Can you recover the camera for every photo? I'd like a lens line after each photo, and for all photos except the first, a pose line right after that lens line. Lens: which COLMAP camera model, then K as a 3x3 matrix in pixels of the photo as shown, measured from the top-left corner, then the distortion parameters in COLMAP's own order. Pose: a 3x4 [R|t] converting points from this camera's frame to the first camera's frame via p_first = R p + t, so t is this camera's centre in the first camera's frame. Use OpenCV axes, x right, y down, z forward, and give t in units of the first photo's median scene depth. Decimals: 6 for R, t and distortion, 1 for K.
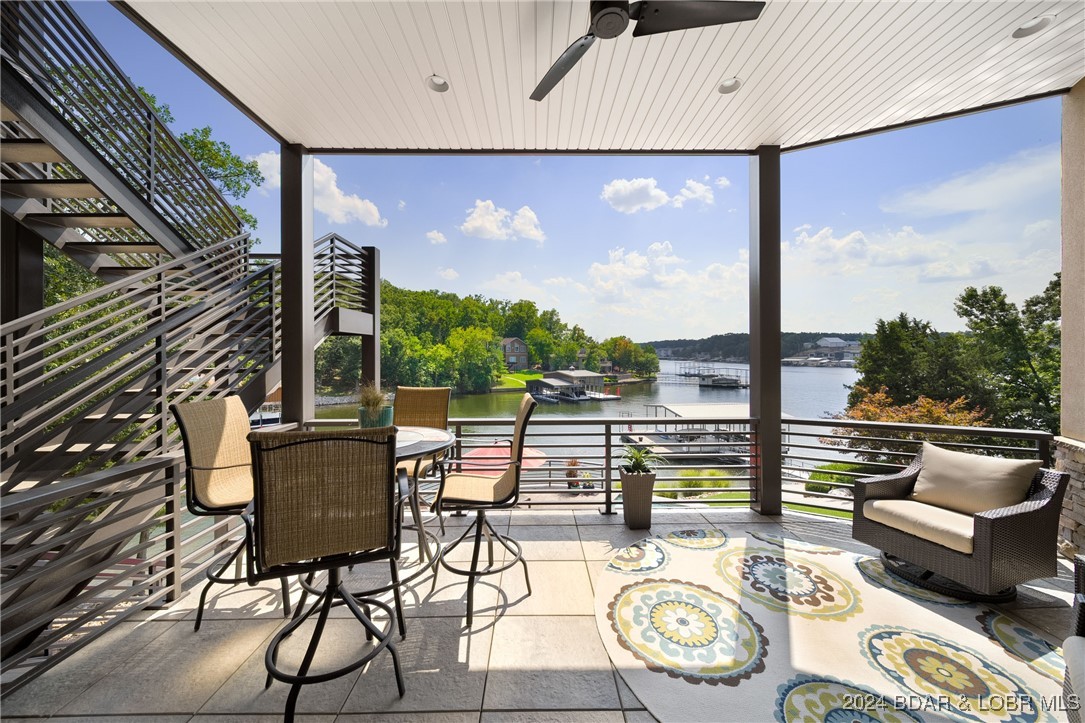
lens RADIAL K [[384.9, 0, 539.6], [0, 384.9, 354.7], [0, 0, 1]] dist [0.001985, 0.000101]
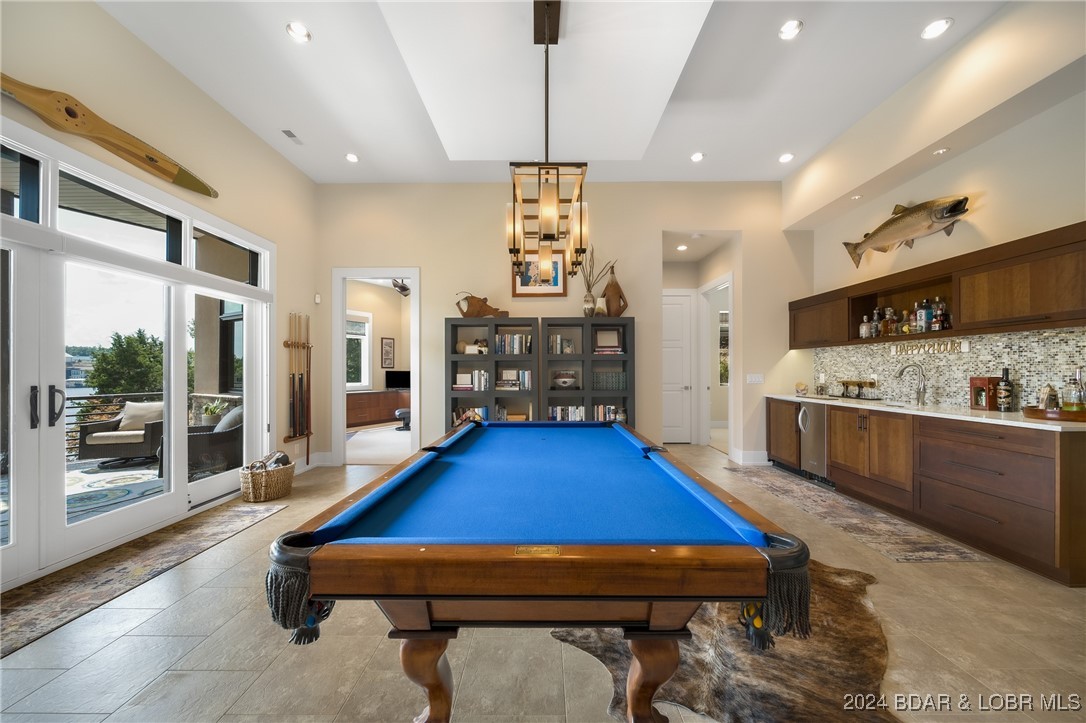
lens RADIAL K [[385.3, 0, 542.2], [0, 385.3, 367.8], [0, 0, 1]] dist [0.001985, 0.000101]
pose [[0.018356, 0.007679, 0.999802, -0.096415], [0.004777, 0.999958, -0.007768, 0.011157], [-0.999820, 0.004919, 0.018319, -0.121178]]
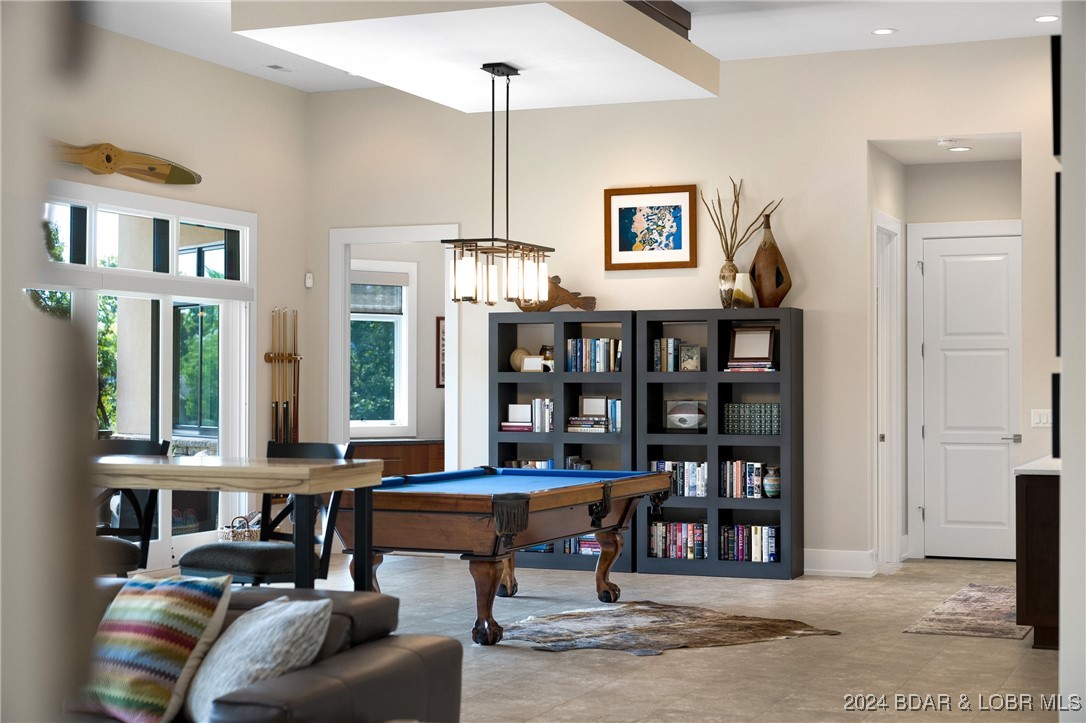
lens RADIAL K [[1669.5, 0, 543.9], [0, 1669.5, 361.4], [0, 0, 1]] dist [0.030685, 0.000000]
pose [[0.395563, 0.014108, 0.918331, -0.441918], [-0.000580, 0.999886, -0.015111, 0.006071], [-0.918439, 0.005445, 0.395526, -0.331674]]
